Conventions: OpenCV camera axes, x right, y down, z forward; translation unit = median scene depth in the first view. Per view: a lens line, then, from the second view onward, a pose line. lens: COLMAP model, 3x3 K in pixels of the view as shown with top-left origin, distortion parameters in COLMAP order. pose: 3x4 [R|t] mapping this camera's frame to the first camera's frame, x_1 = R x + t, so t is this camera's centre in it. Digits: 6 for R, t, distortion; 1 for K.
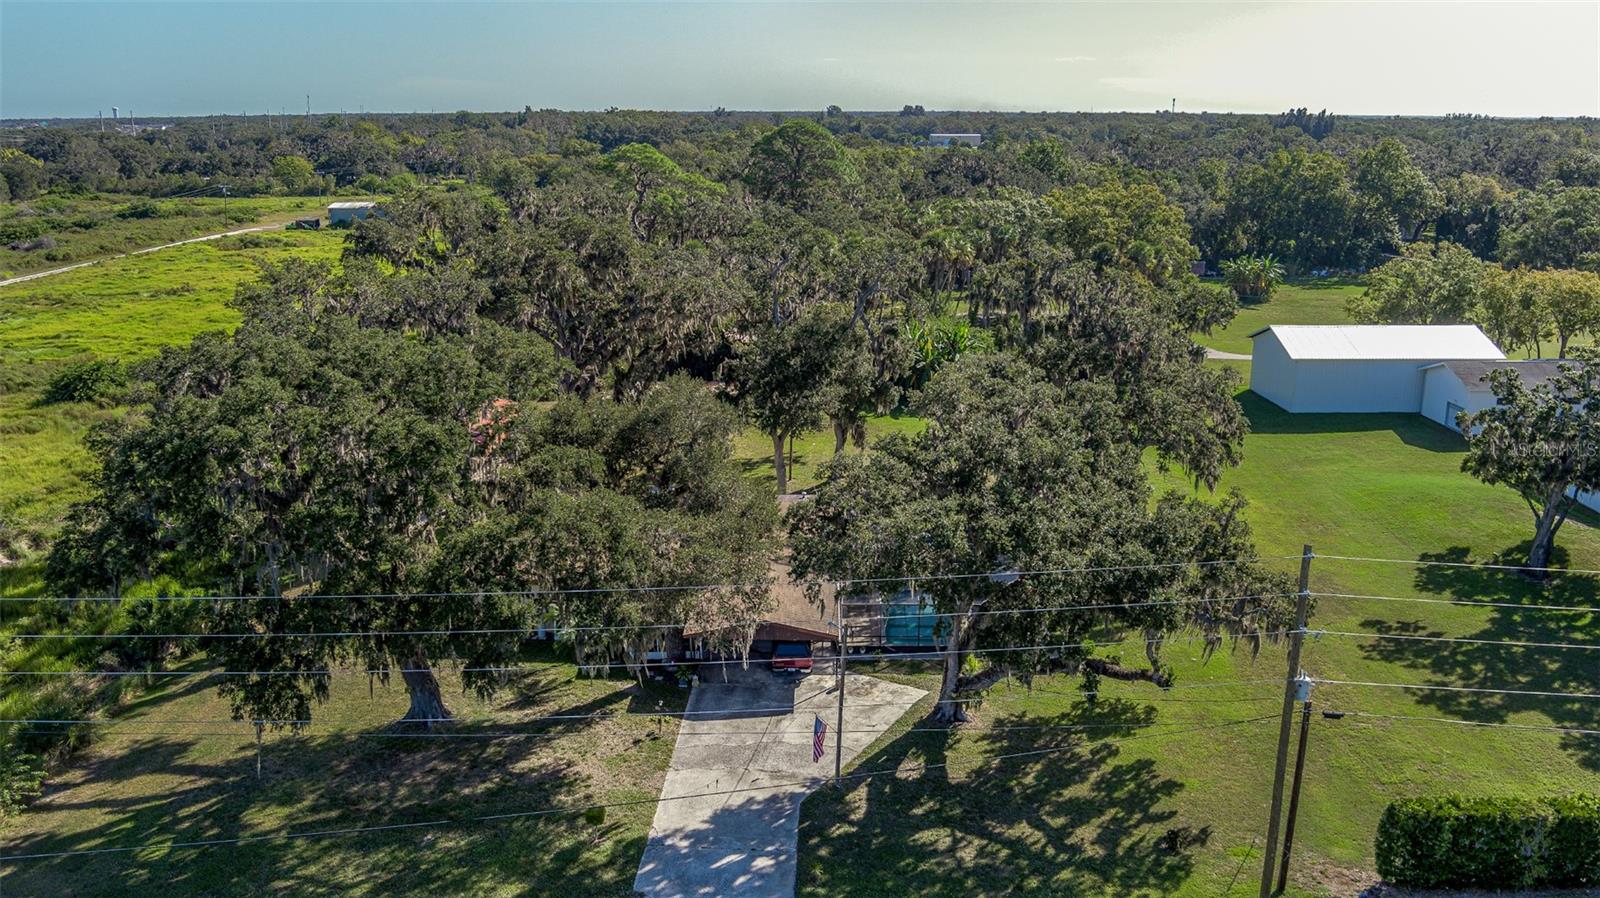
lens RADIAL K [[1278.6, 0, 796.5], [0, 1278.6, 456.2], [0, 0, 1]] dist [-0.058122, 0.004304]
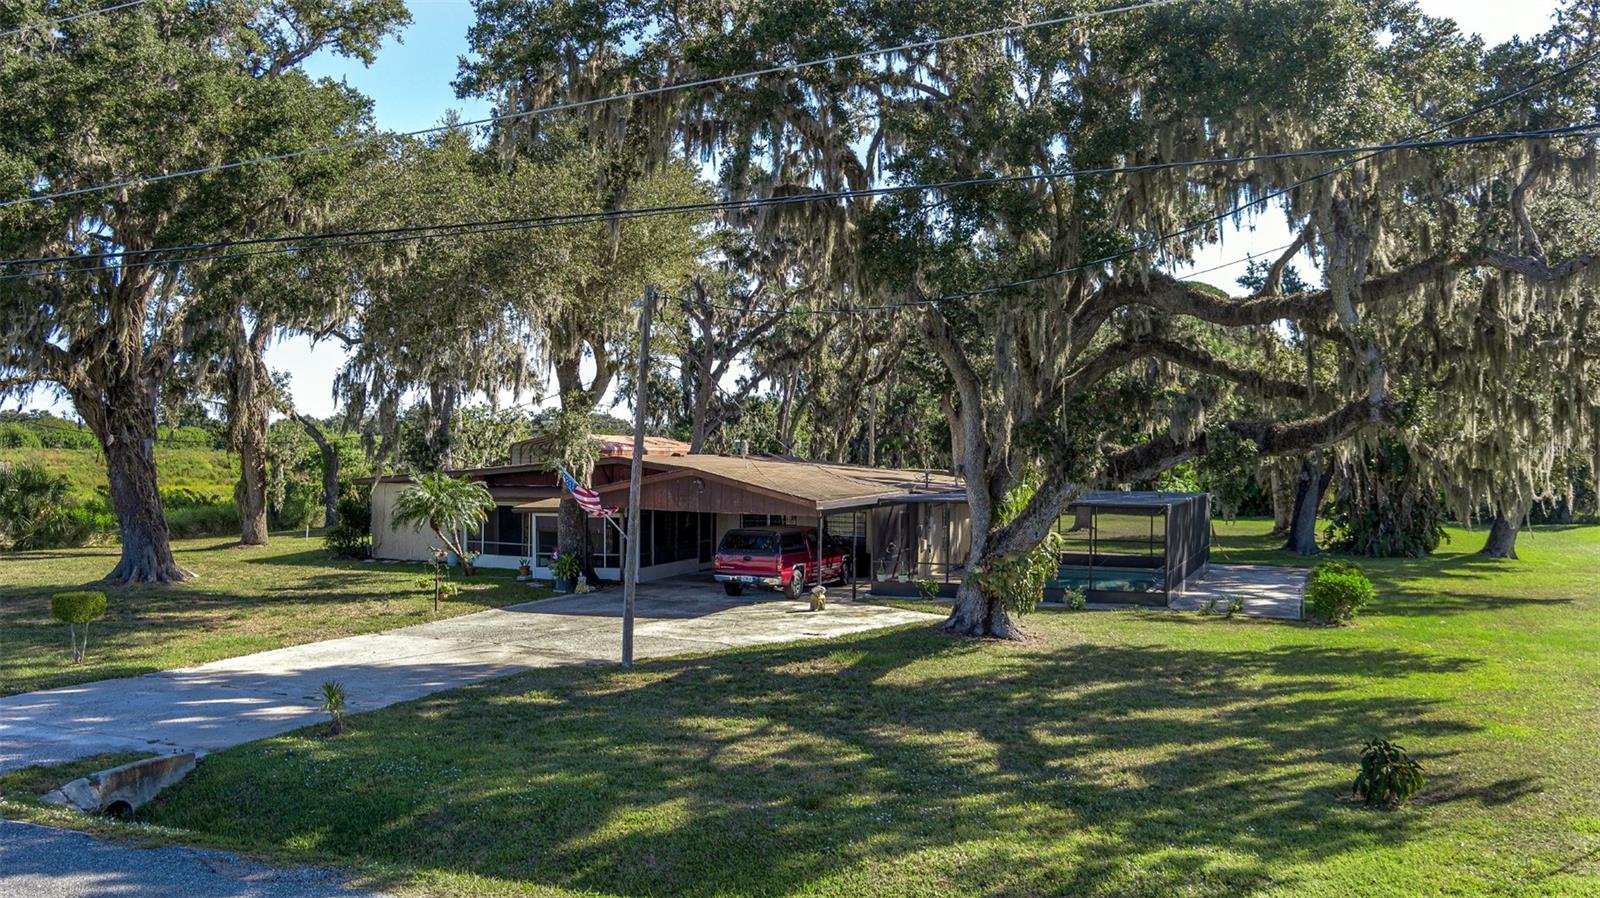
lens RADIAL K [[1278.6, 0, 796.5], [0, 1278.6, 456.2], [0, 0, 1]] dist [-0.058122, 0.004304]
pose [[0.933477, 0.014171, -0.358356, 0.242762], [-0.105025, 0.966215, -0.235370, 0.281590], [0.342914, 0.257349, 0.903428, 0.587860]]
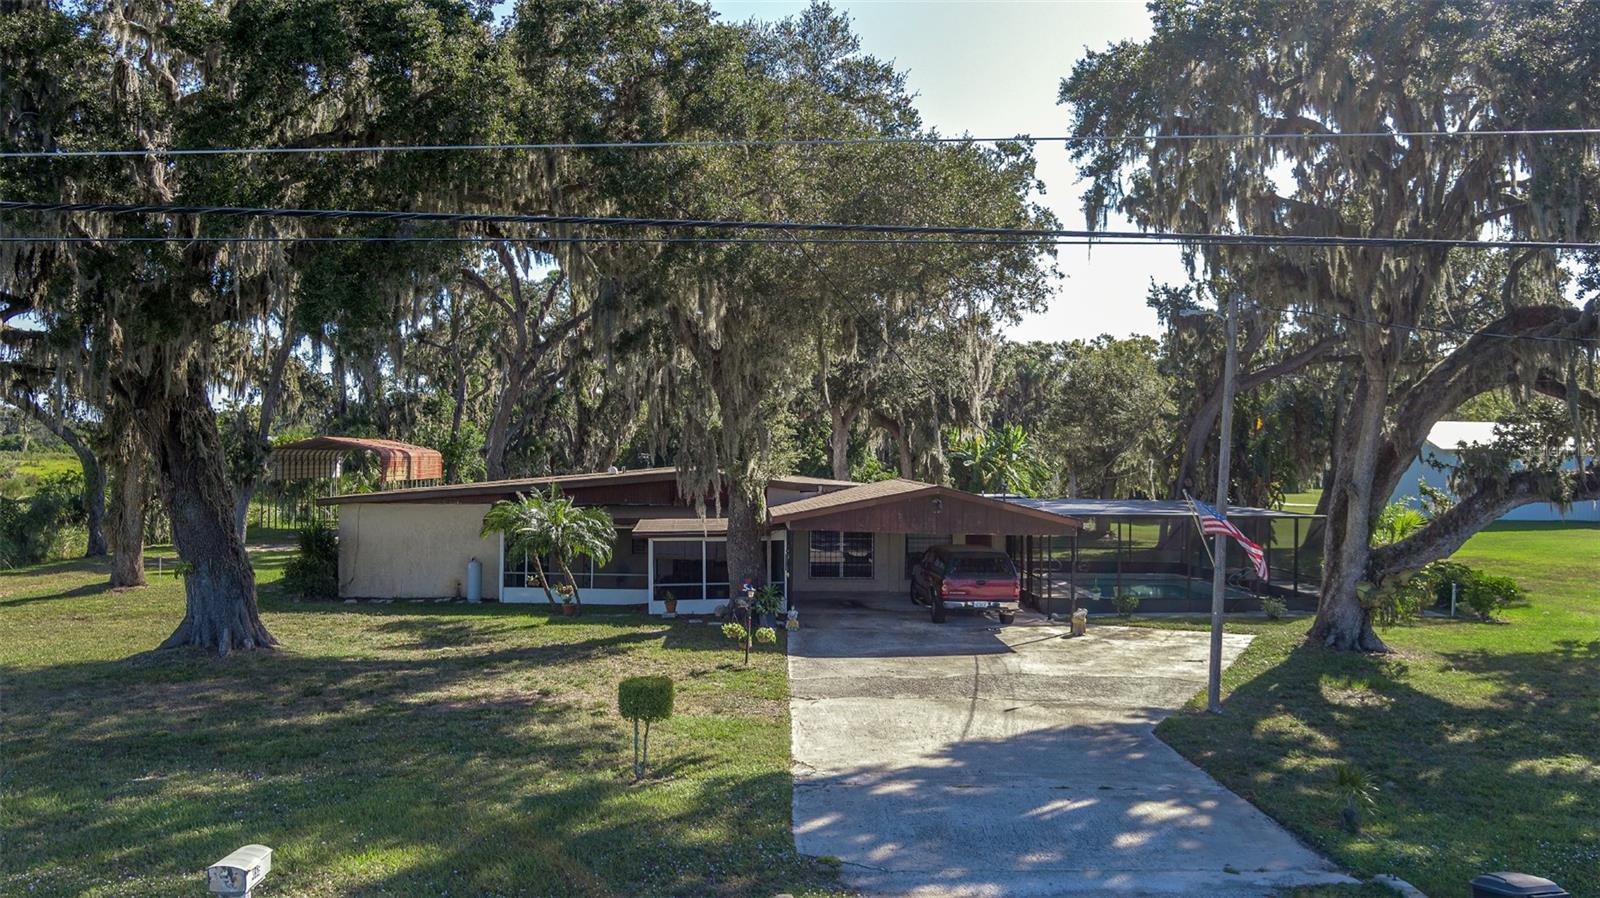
lens RADIAL K [[1278.6, 0, 796.5], [0, 1278.6, 456.2], [0, 0, 1]] dist [-0.058122, 0.004304]
pose [[0.997866, 0.015872, 0.063332, -0.127003], [0.000746, 0.967167, -0.254142, 0.277348], [-0.065286, 0.253647, 0.965091, 0.586626]]
